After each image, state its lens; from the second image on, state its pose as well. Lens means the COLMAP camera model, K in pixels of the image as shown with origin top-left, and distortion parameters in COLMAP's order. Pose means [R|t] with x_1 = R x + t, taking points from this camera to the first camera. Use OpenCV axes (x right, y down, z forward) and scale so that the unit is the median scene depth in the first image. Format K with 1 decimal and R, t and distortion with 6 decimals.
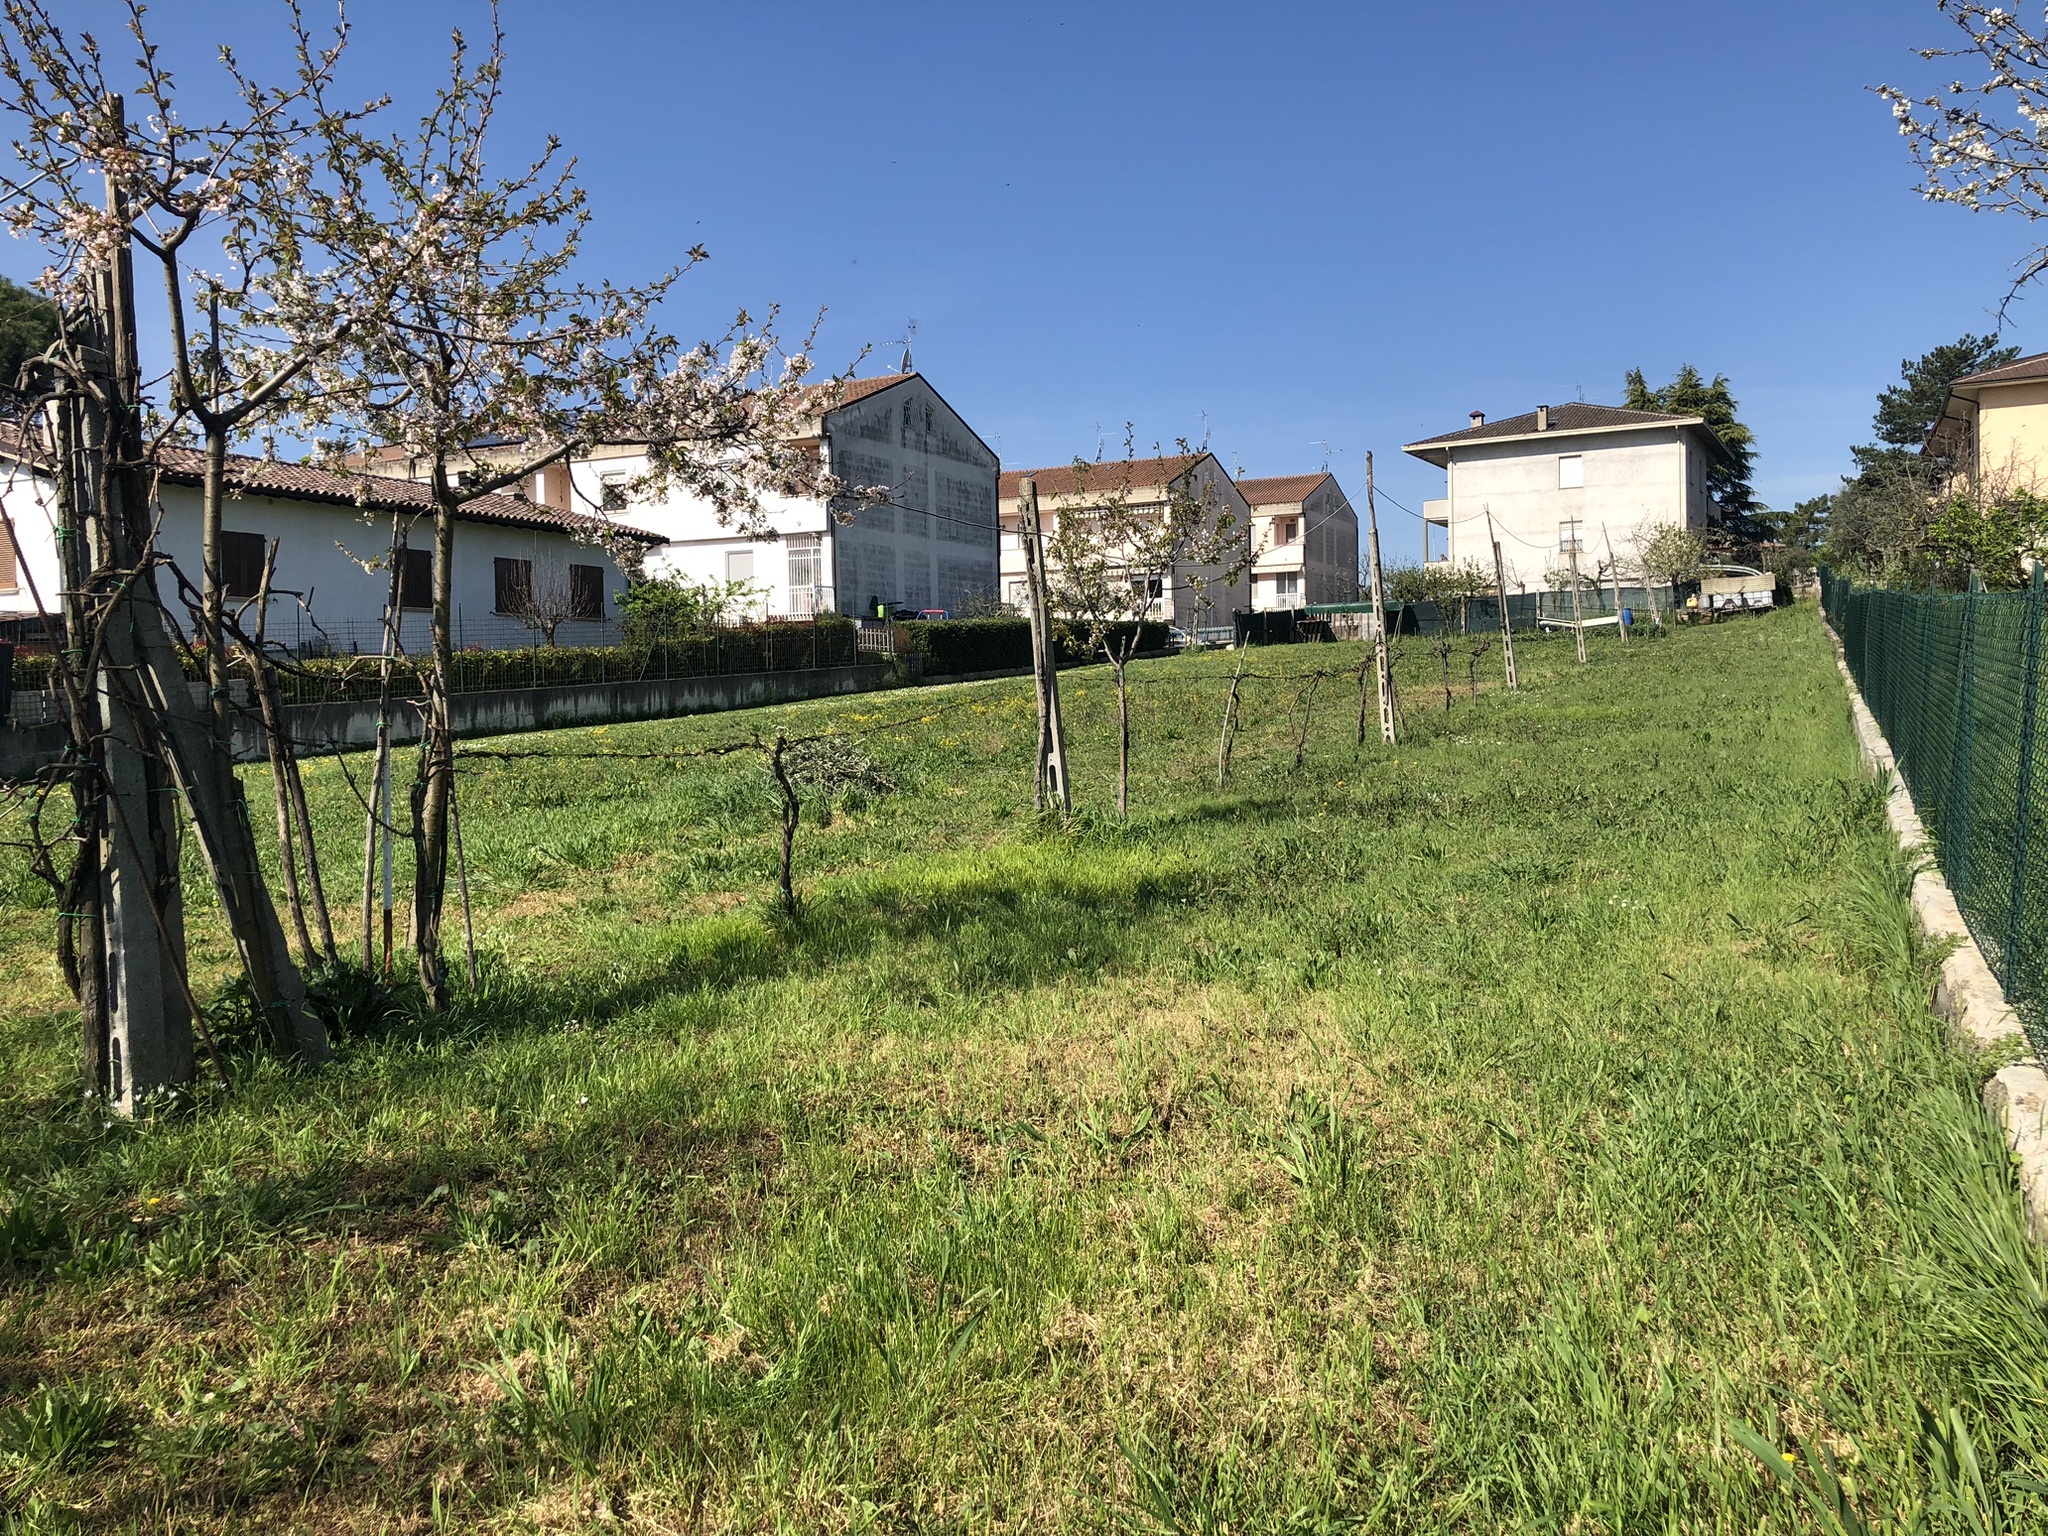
lens RADIAL K [[1678.8, 0, 999.1], [0, 1678.8, 803.8], [0, 0, 1]] dist [0.039300, -0.049897]
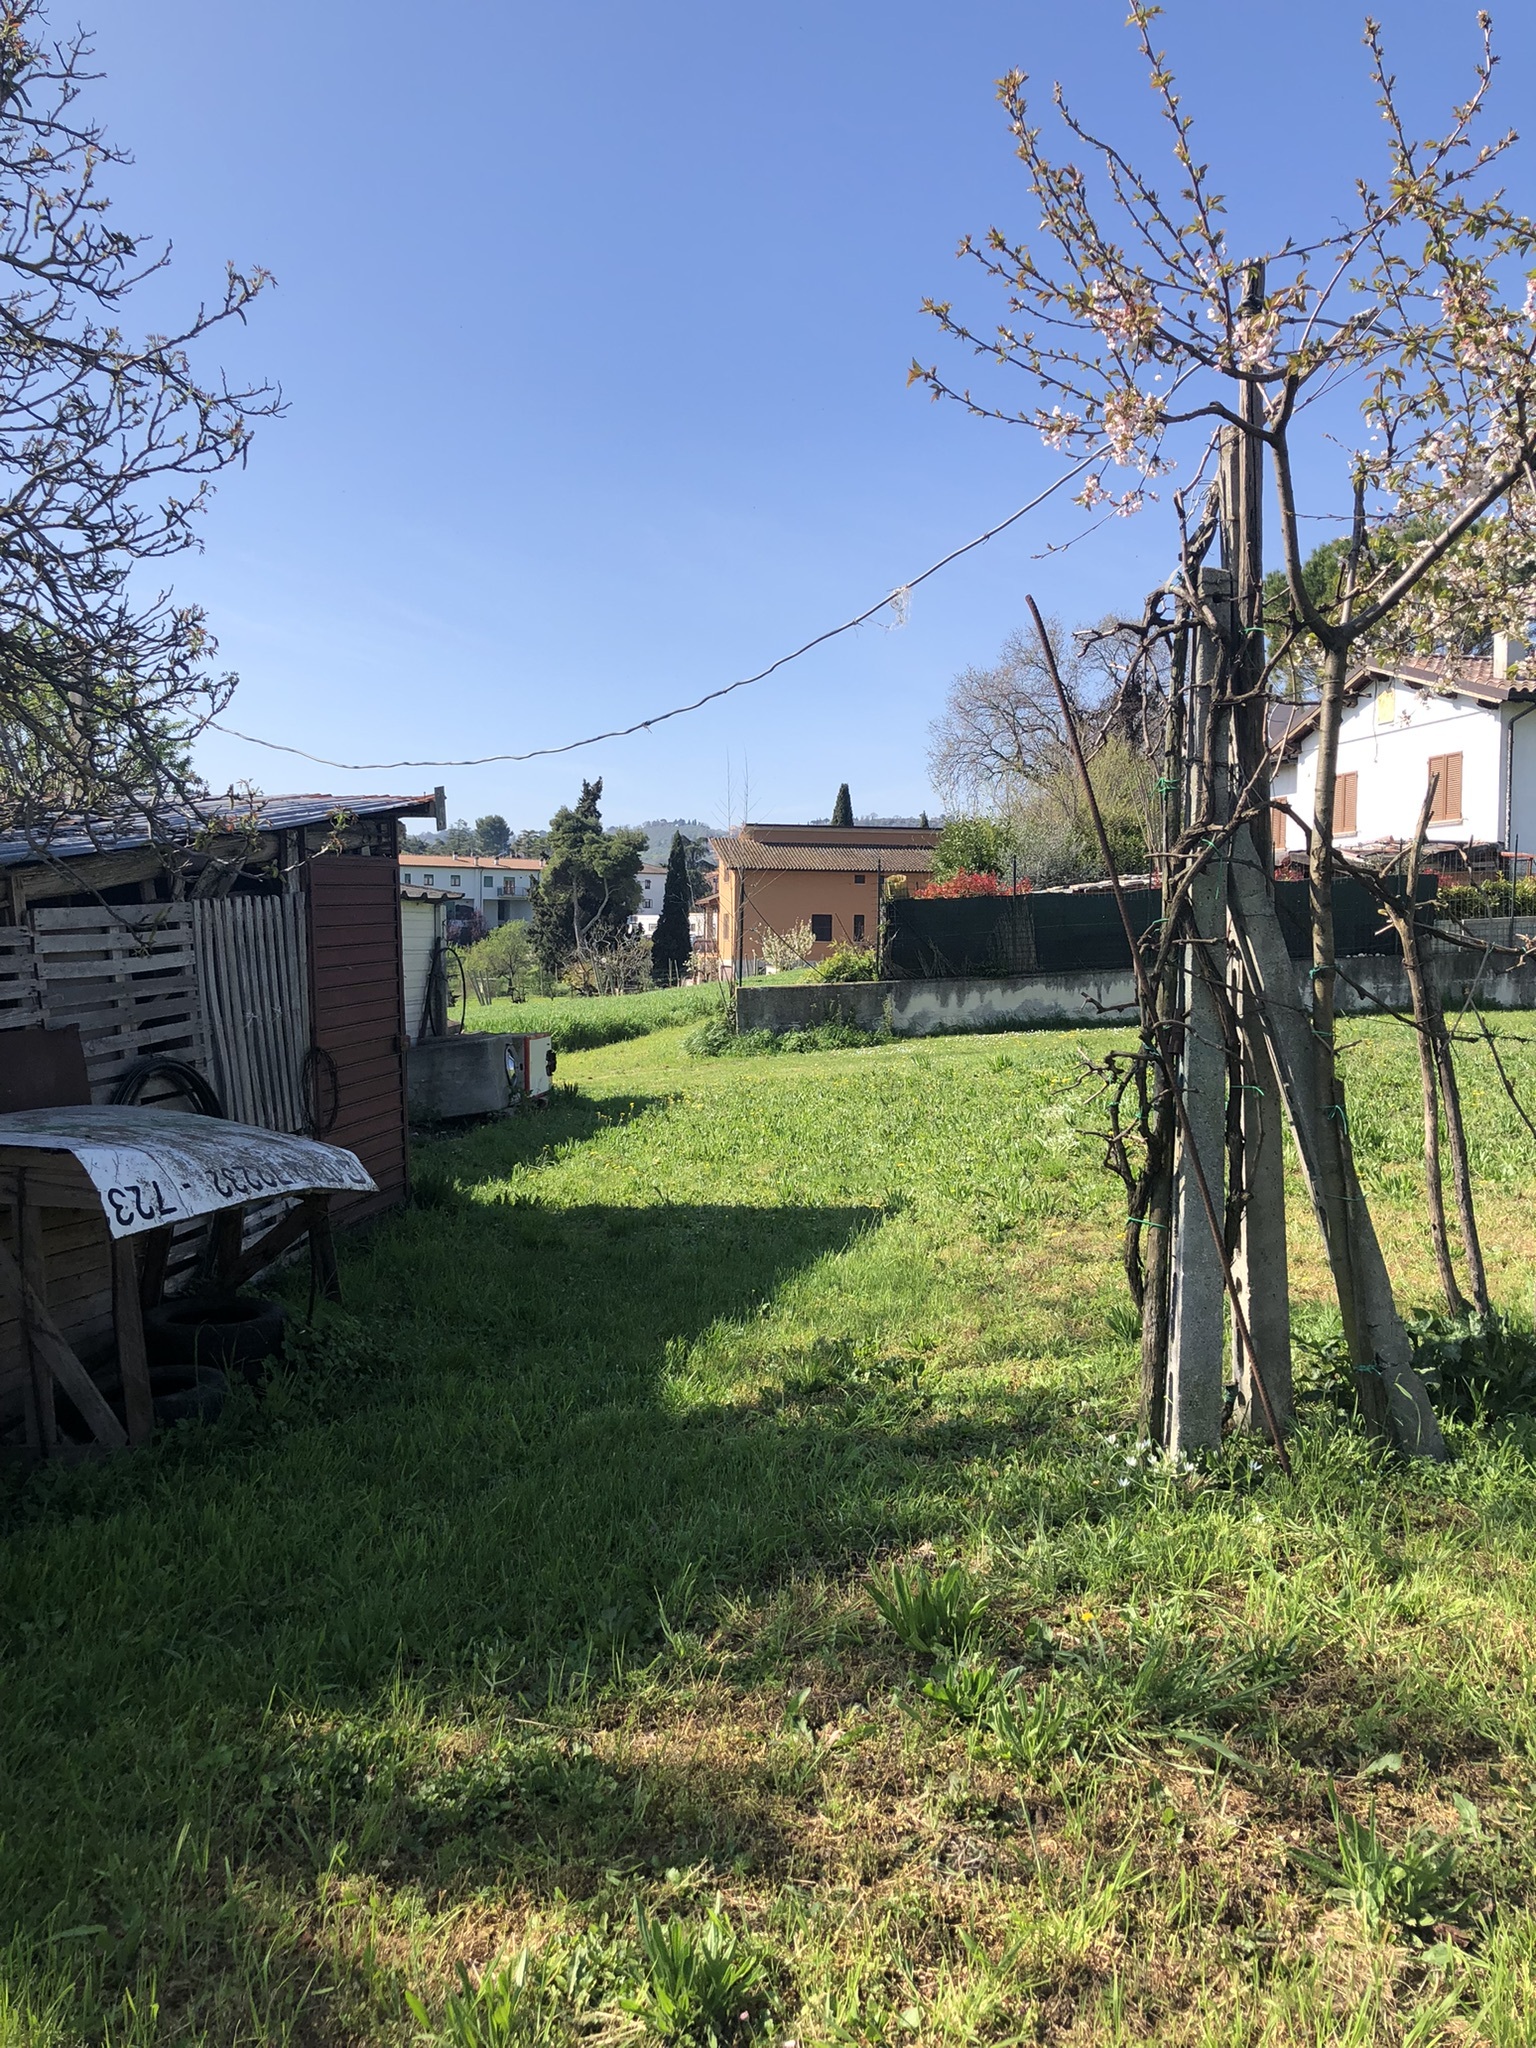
lens RADIAL K [[1678.8, 0, 766.0], [0, 1678.8, 1012.8], [0, 0, 1]] dist [0.039300, -0.049897]
pose [[0.594094, 0.060629, -0.802107, 0.029645], [-0.067609, 0.997391, 0.025314, -0.050559], [0.801549, 0.039190, 0.596643, 0.318454]]
